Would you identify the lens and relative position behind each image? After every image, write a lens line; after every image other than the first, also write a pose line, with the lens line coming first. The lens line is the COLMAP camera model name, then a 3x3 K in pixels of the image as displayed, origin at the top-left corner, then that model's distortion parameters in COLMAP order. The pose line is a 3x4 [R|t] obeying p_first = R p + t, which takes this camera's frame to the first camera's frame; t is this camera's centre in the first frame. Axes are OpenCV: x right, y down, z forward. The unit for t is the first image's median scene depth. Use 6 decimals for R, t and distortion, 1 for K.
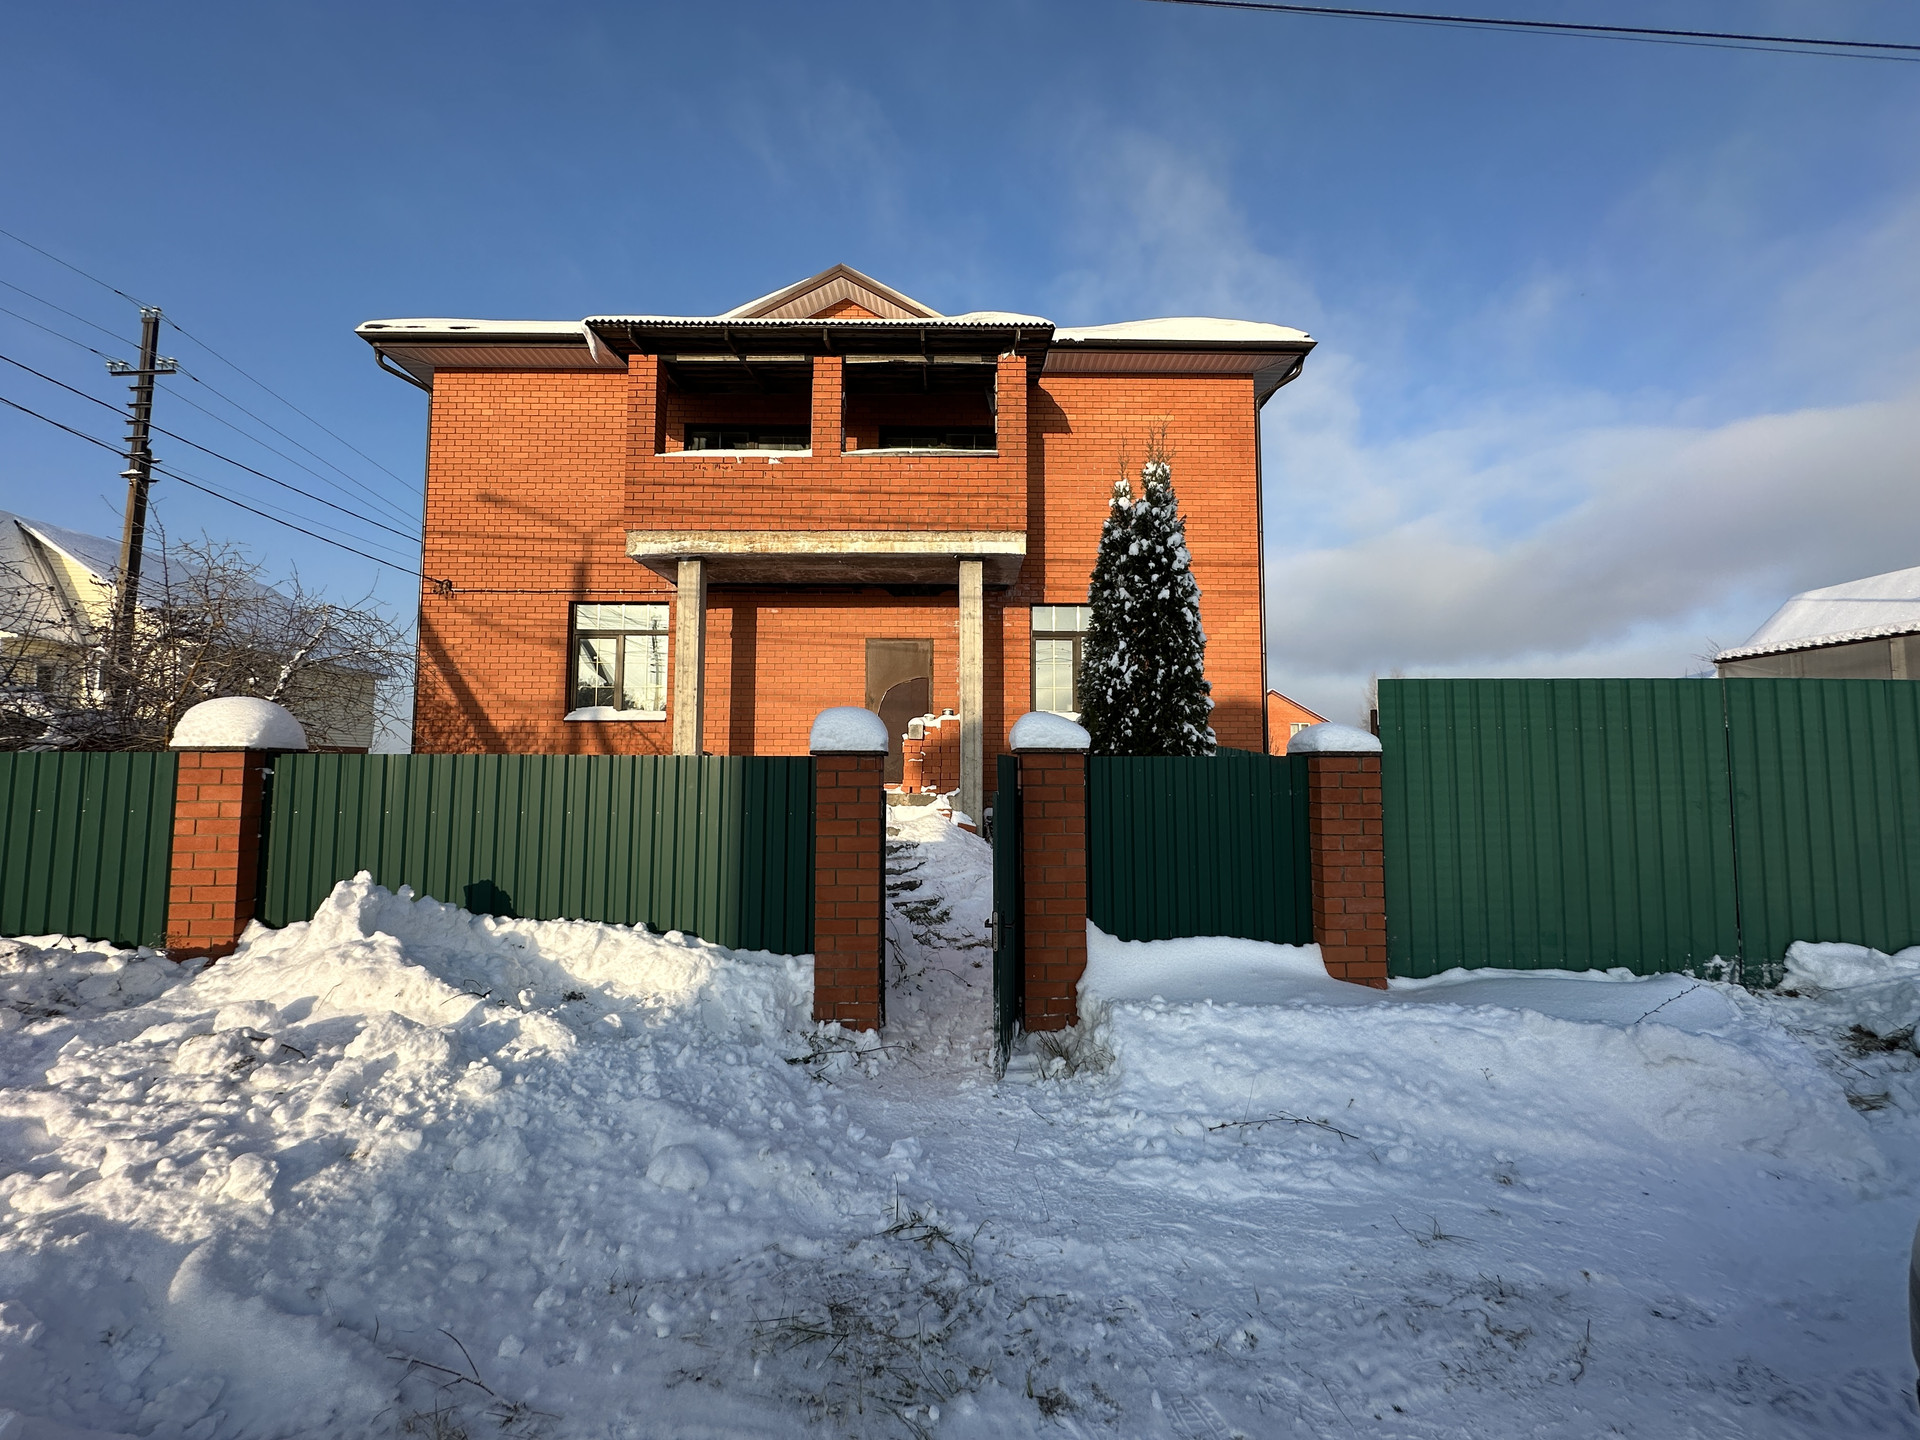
lens RADIAL K [[759.6, 0, 961.7], [0, 759.6, 719.9], [0, 0, 1]] dist [-0.001716, 0.000246]
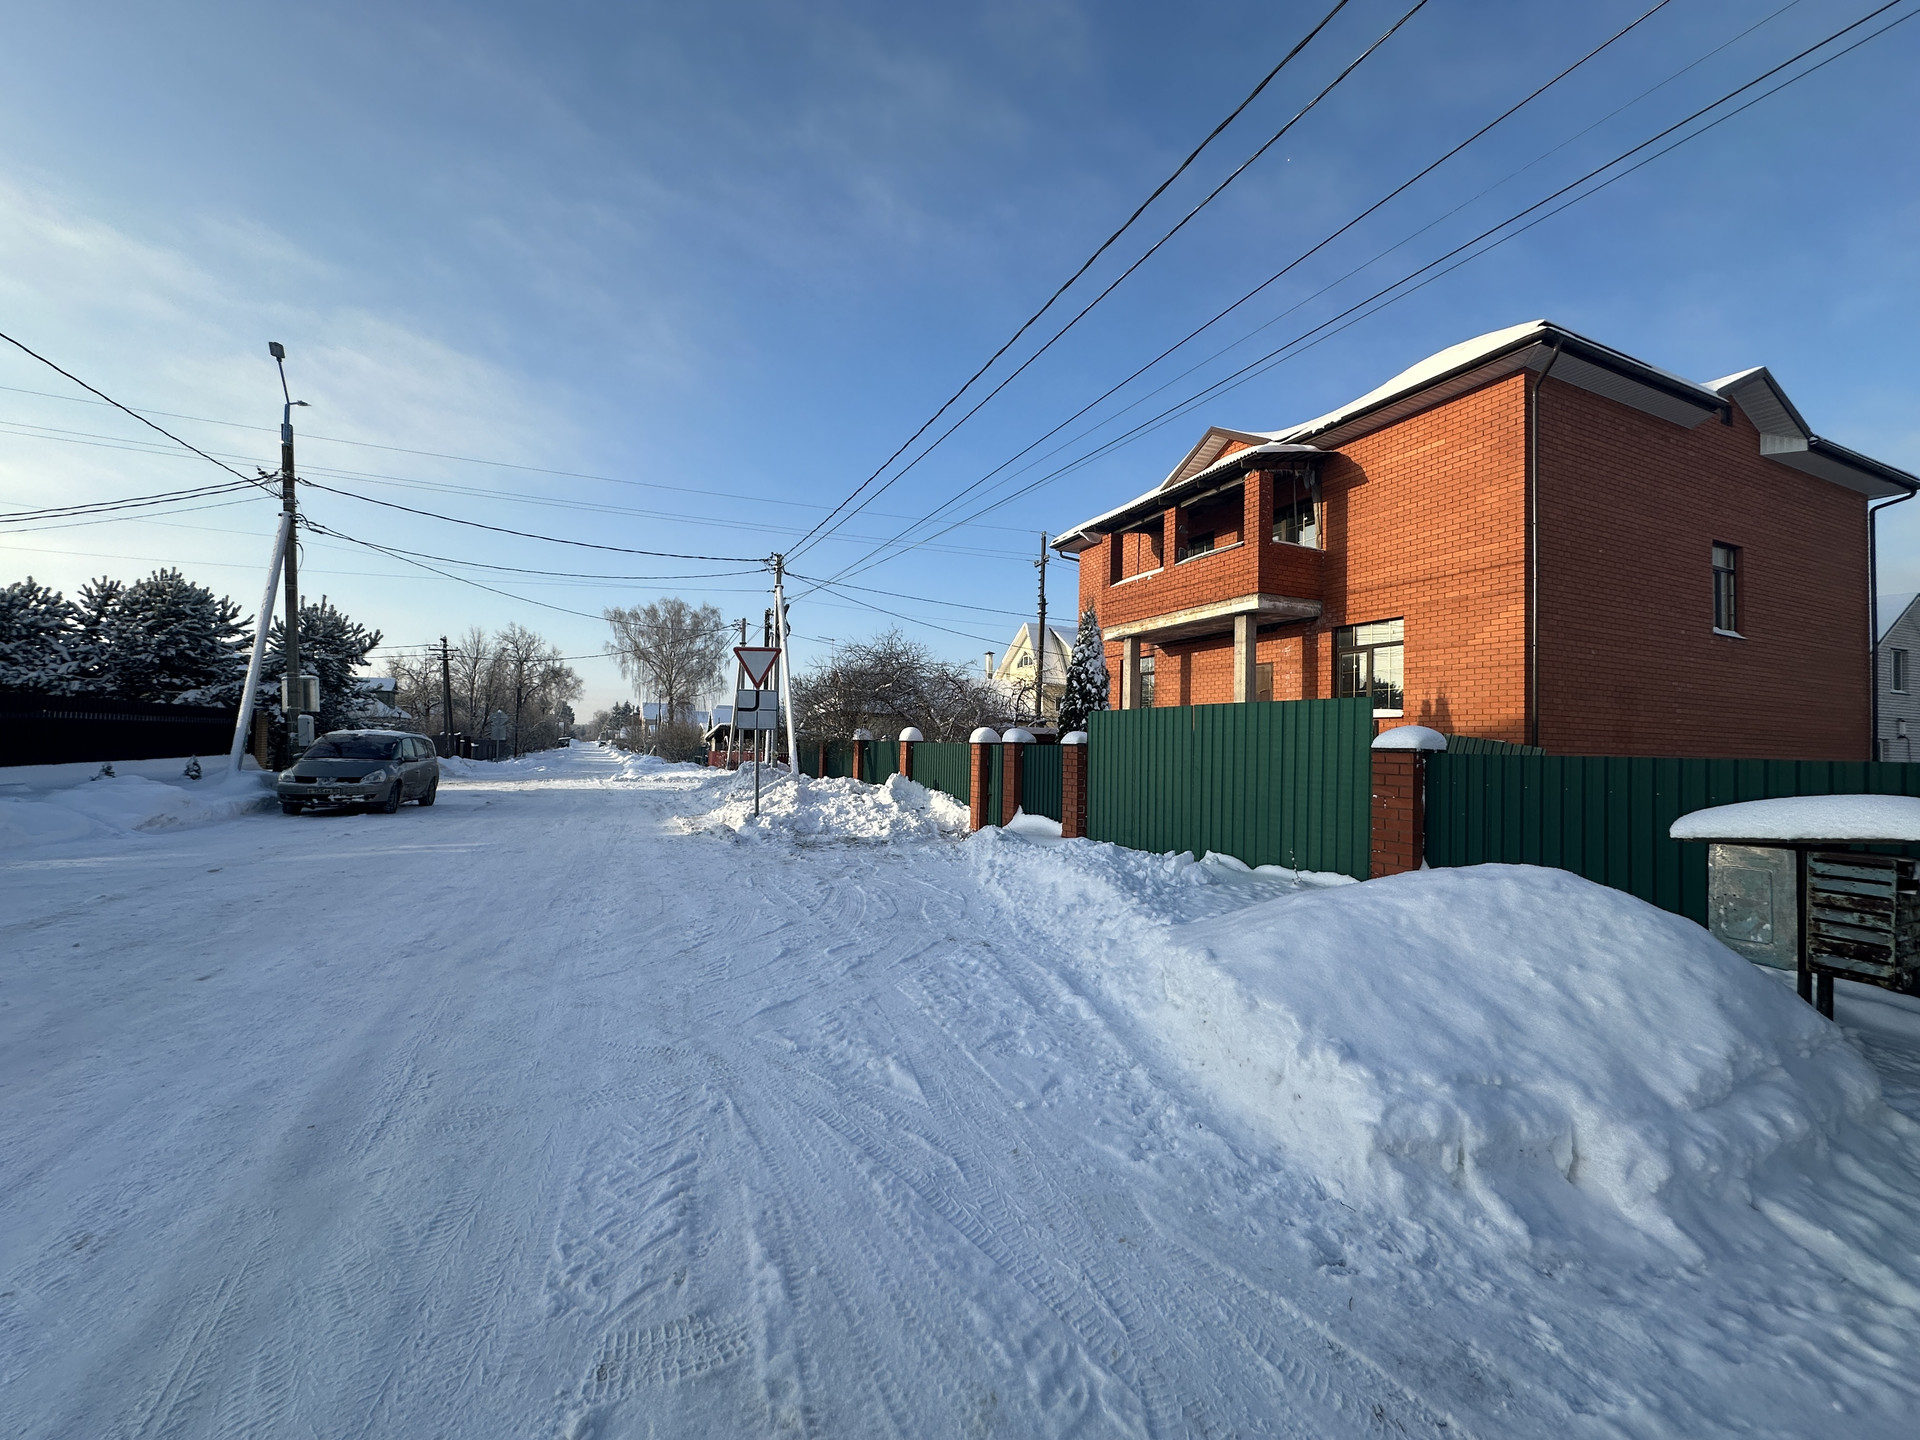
lens RADIAL K [[759.6, 0, 961.7], [0, 759.6, 719.9], [0, 0, 1]] dist [-0.001716, 0.000246]
pose [[0.398316, -0.022507, -0.916972, 1.173616], [0.039221, 0.999202, -0.007488, -0.012943], [0.916409, -0.032982, 0.398881, -0.117662]]
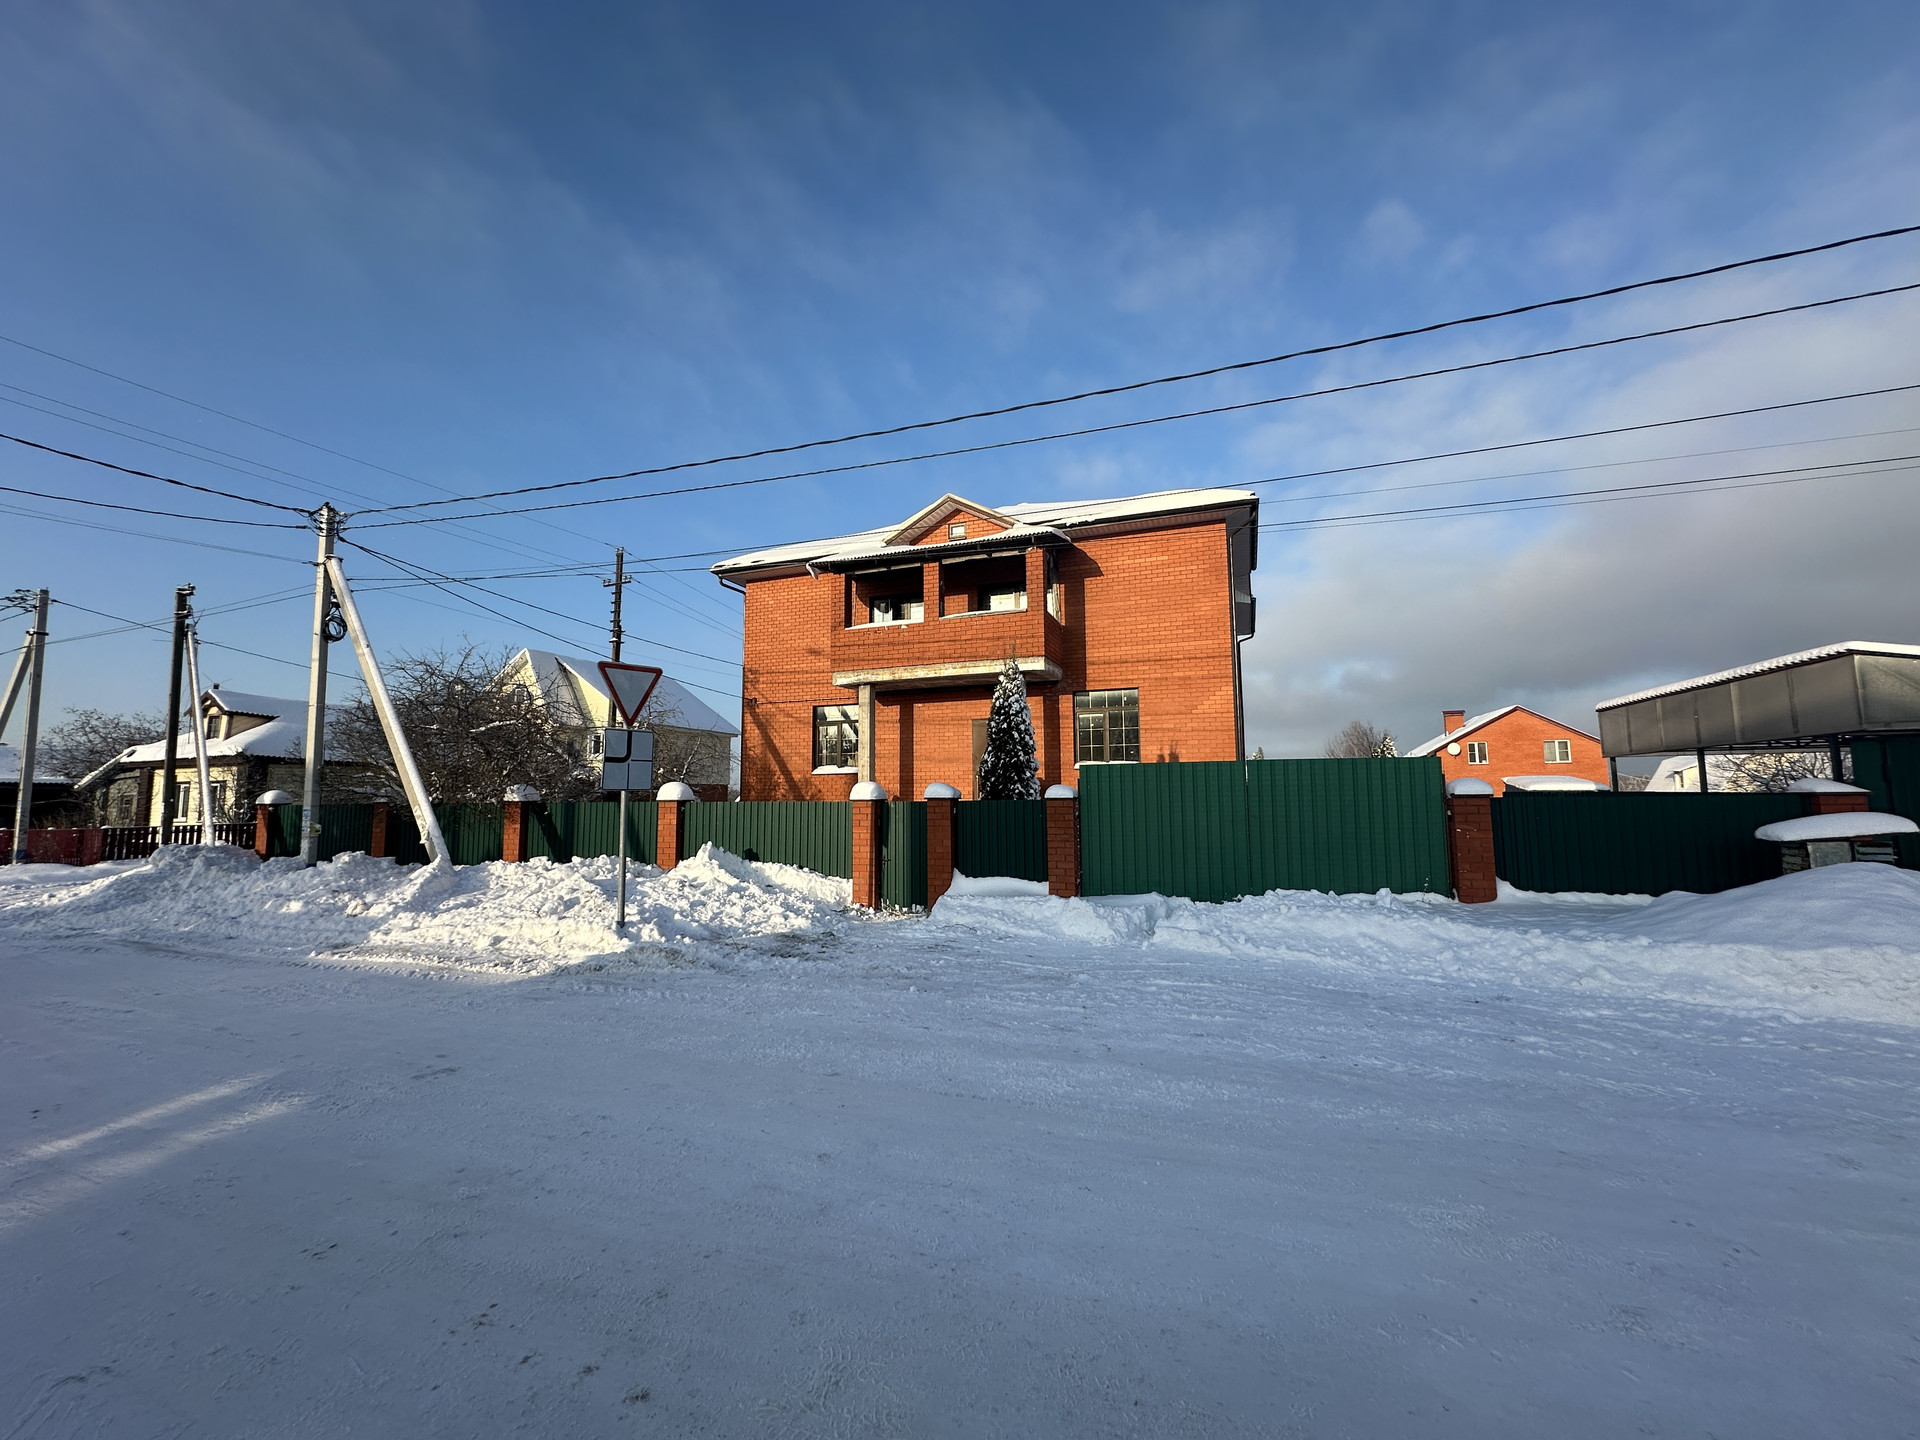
lens RADIAL K [[759.6, 0, 961.7], [0, 759.6, 719.9], [0, 0, 1]] dist [-0.001716, 0.000246]
pose [[0.930789, -0.045829, -0.362673, 0.496042], [0.034678, 0.998706, -0.037201, -0.054250], [0.363908, 0.022050, 0.931174, -0.573848]]
